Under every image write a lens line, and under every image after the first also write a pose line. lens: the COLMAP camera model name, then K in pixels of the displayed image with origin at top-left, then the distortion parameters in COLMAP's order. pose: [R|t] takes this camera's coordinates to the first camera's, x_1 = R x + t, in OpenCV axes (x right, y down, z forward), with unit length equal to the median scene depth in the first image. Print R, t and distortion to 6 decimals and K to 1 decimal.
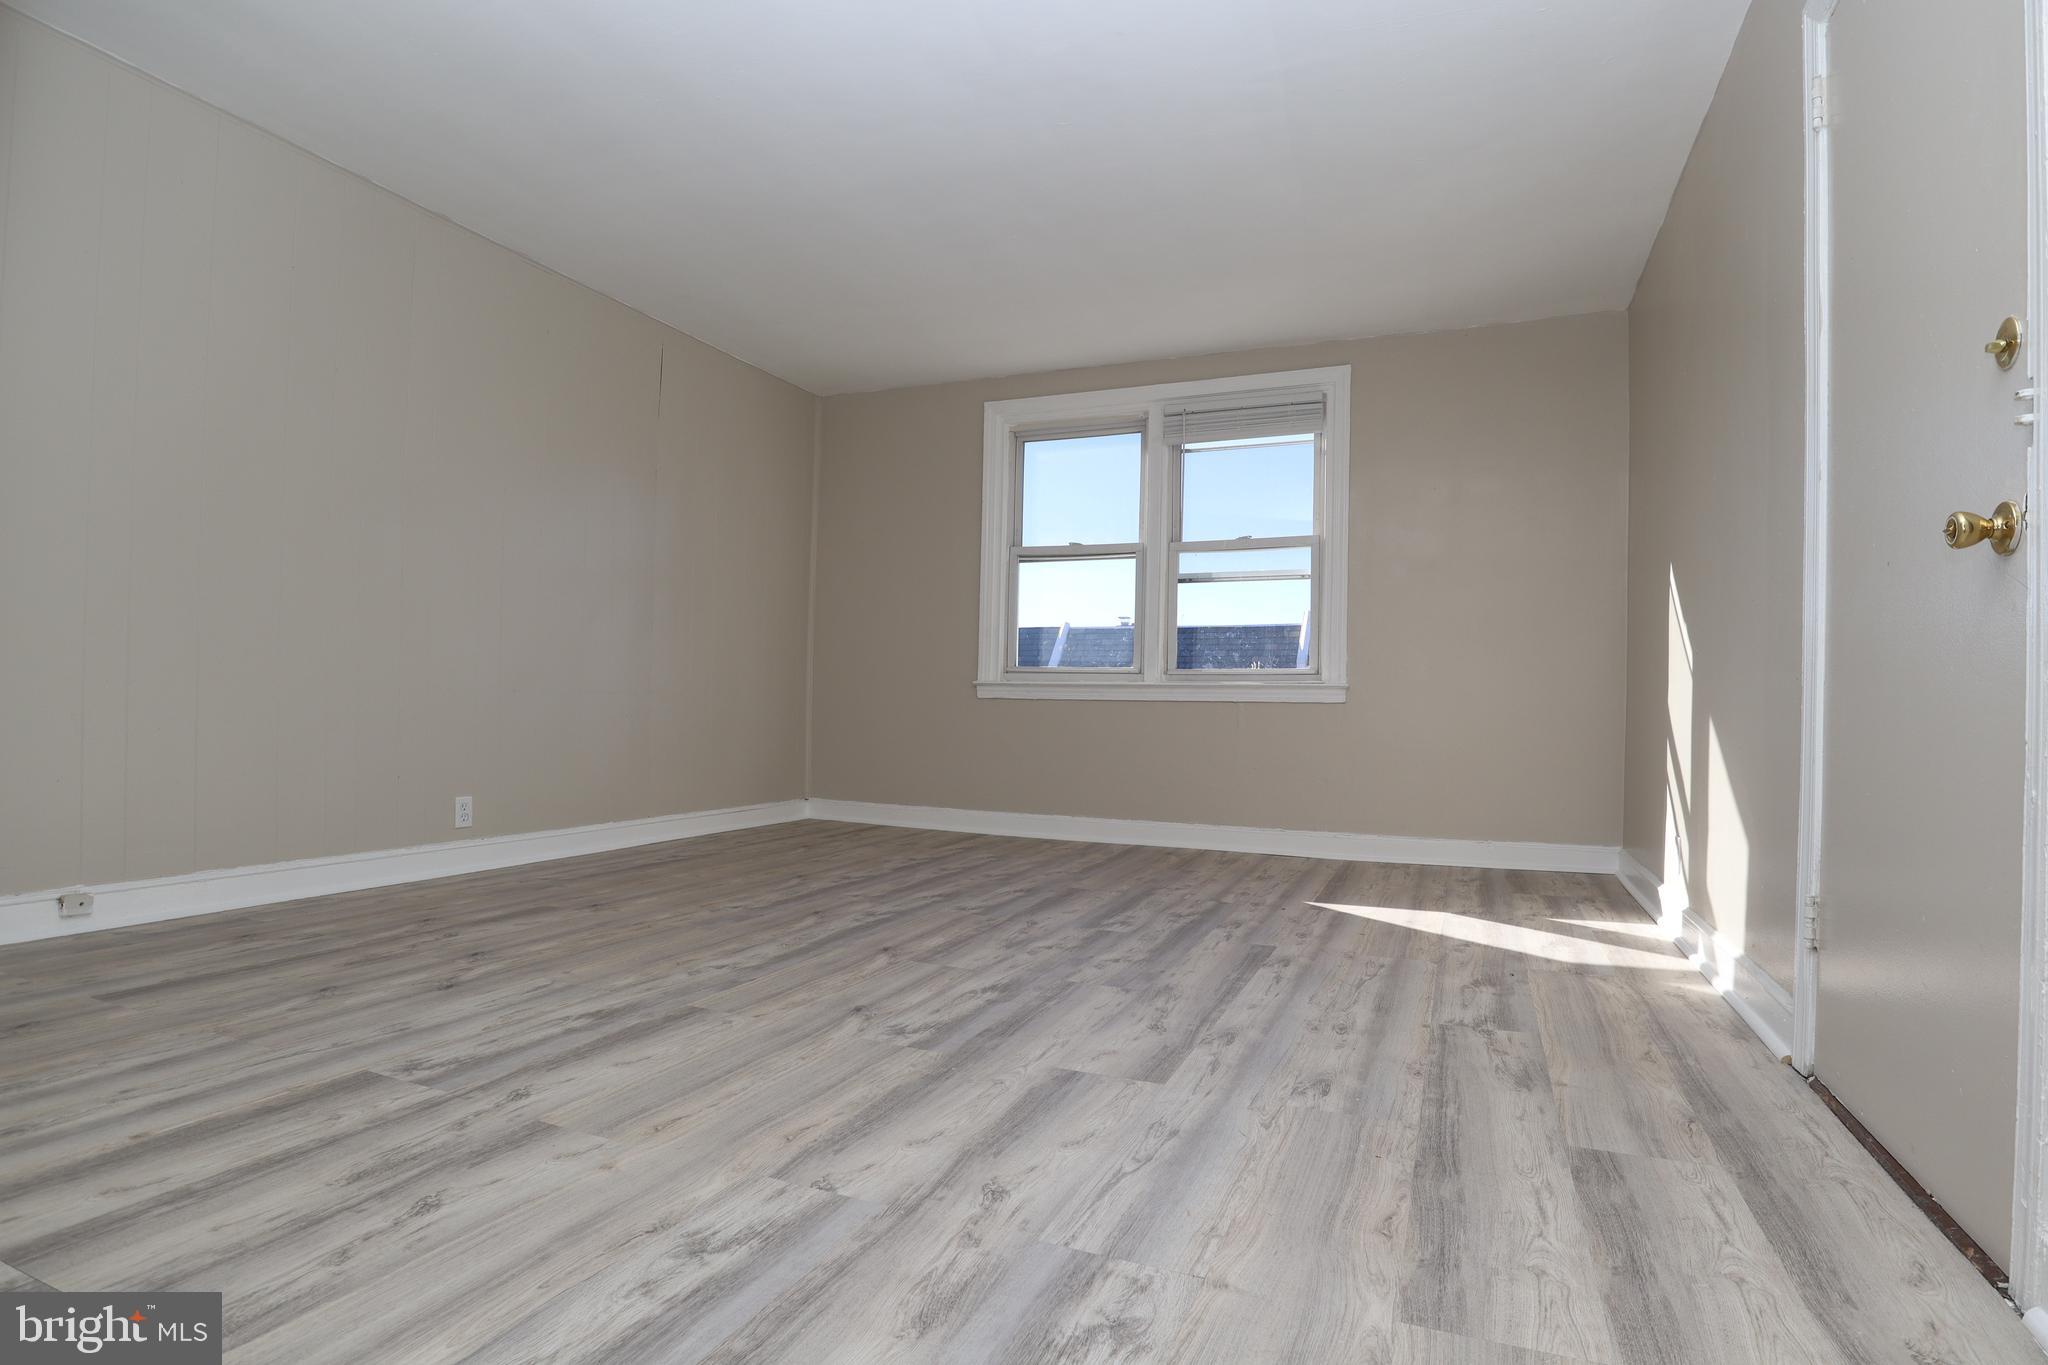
lens RADIAL K [[1045.1, 0, 1029.8], [0, 1045.1, 695.6], [0, 0, 1]] dist [-0.049866, 0.019975]
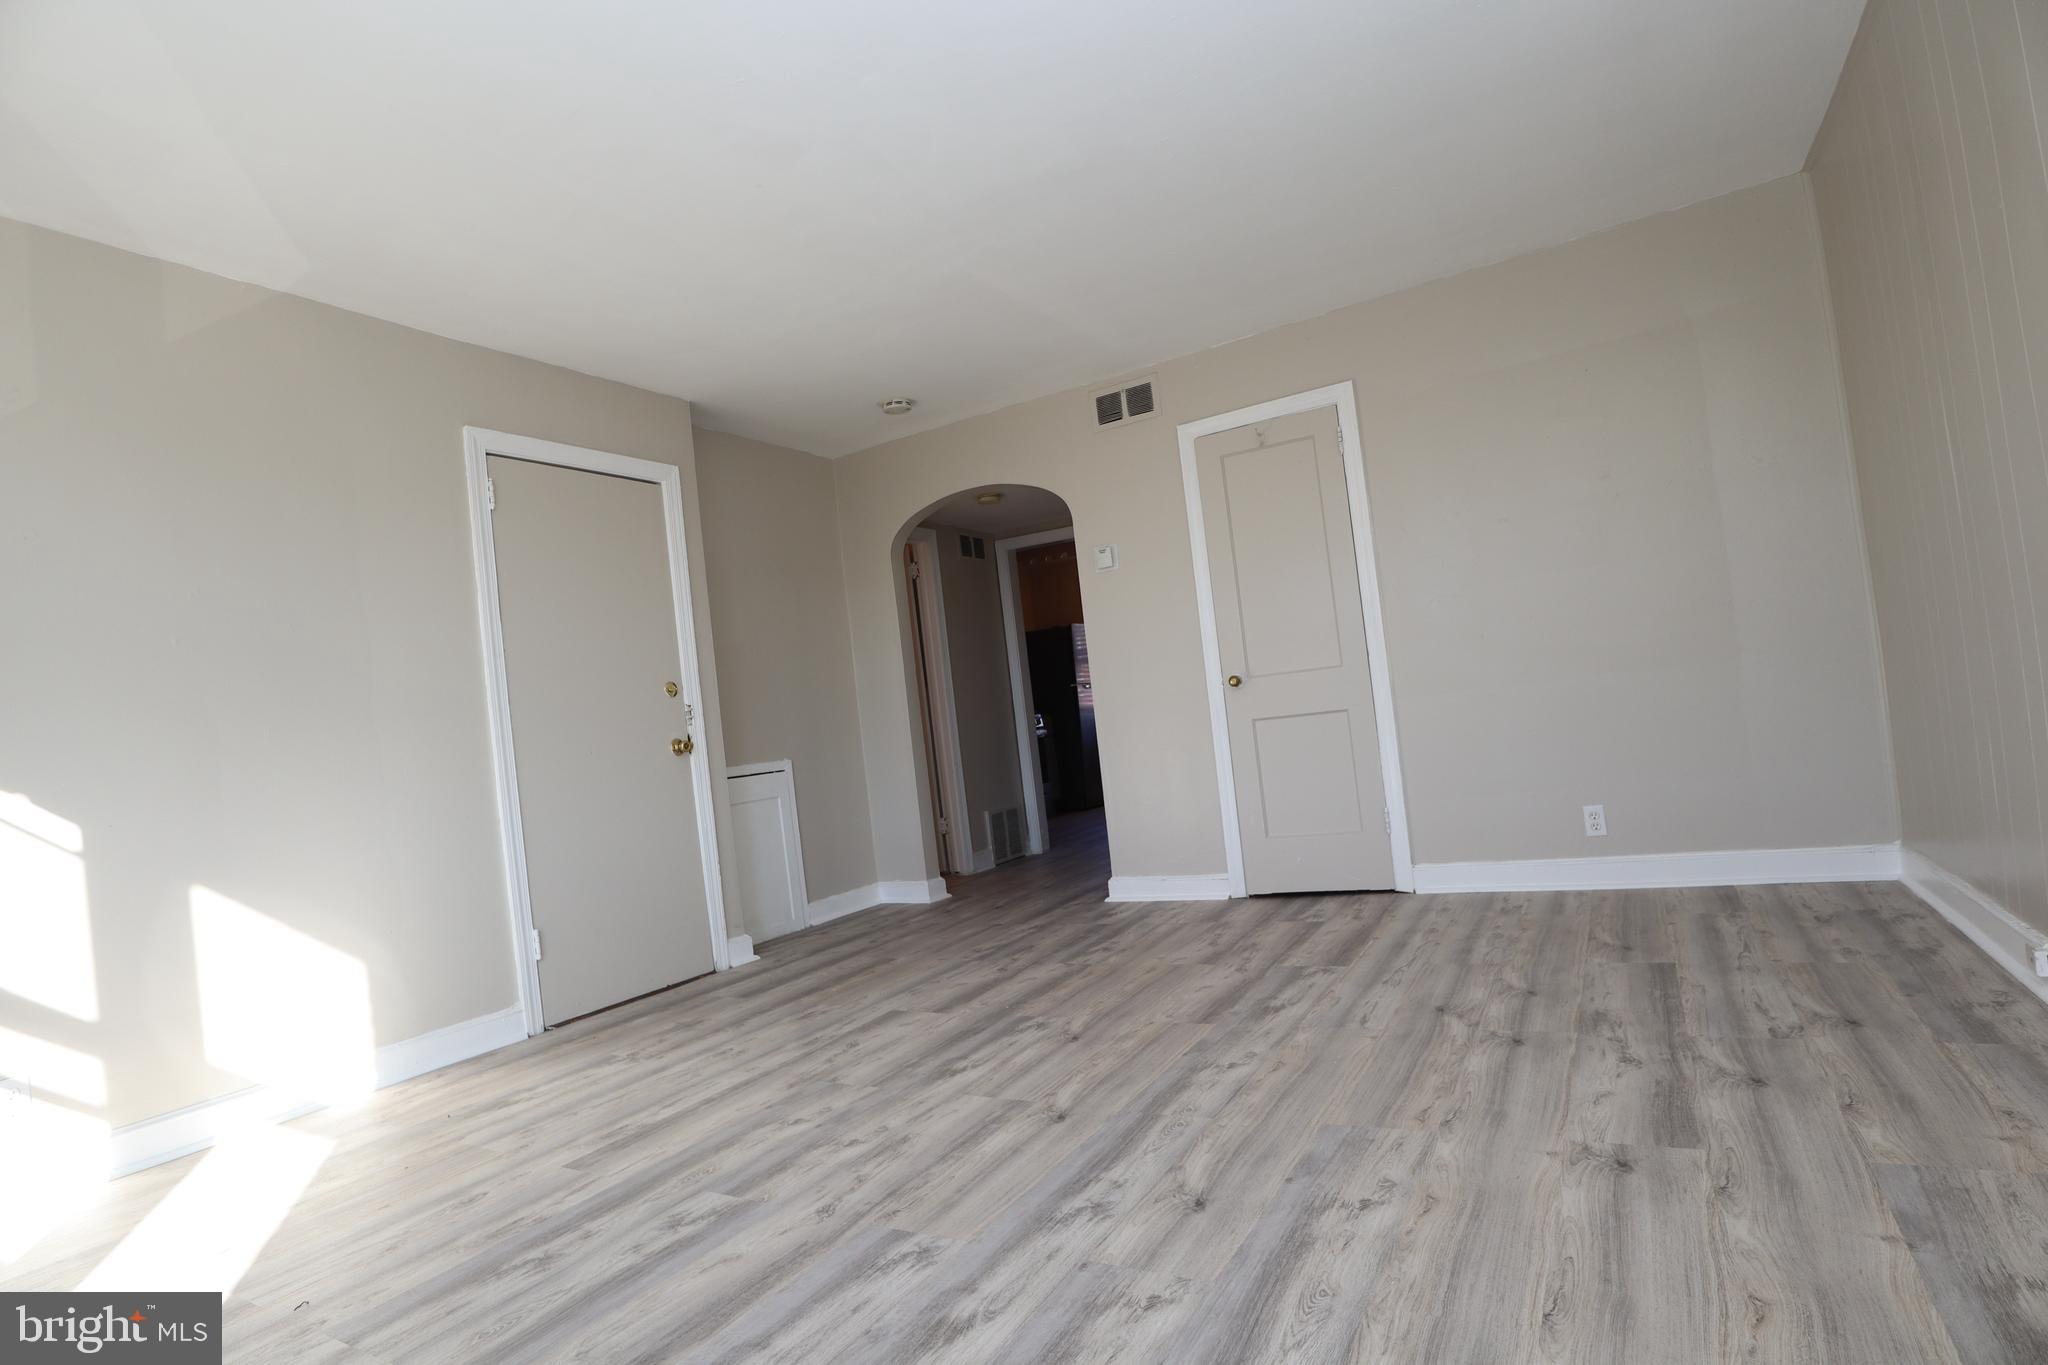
lens RADIAL K [[1044.9, 0, 1029.2], [0, 1044.9, 688.7], [0, 0, 1]] dist [-0.046693, 0.018773]
pose [[-0.987683, 0.097516, 0.122368, -0.250024], [0.093323, 0.994850, -0.039549, -0.052083], [-0.125594, -0.027642, -0.991697, 1.849691]]
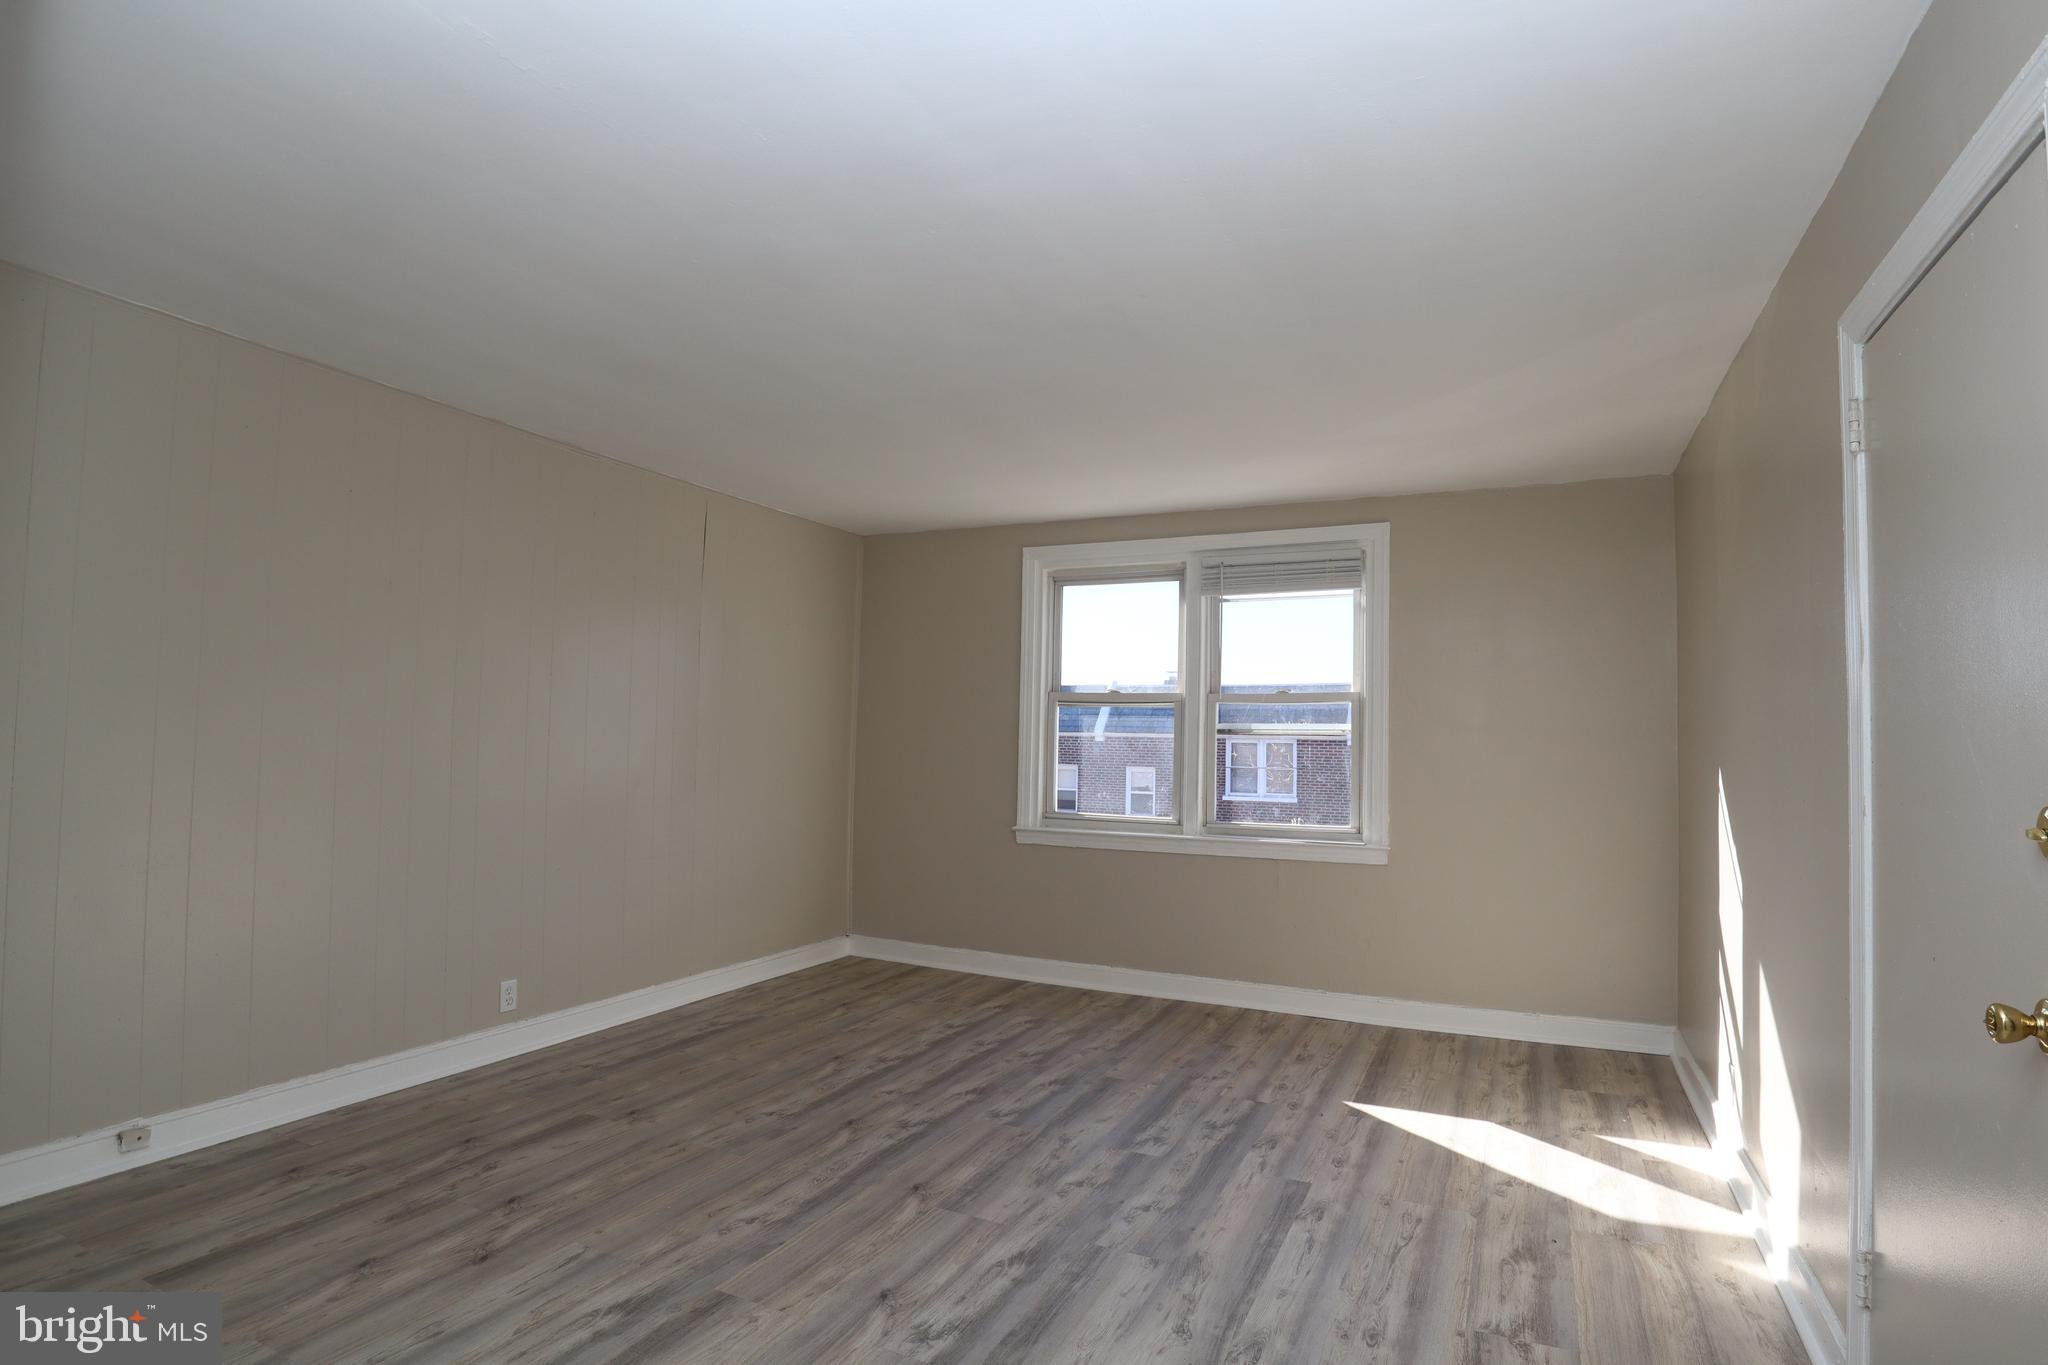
lens RADIAL K [[1044.4, 0, 1032.2], [0, 1044.4, 693.9], [0, 0, 1]] dist [-0.045701, 0.015528]
pose [[0.998963, -0.003604, -0.045389, 0.020625], [0.002001, 0.999374, -0.035311, -0.201738], [0.045487, 0.035184, 0.998345, -0.003492]]
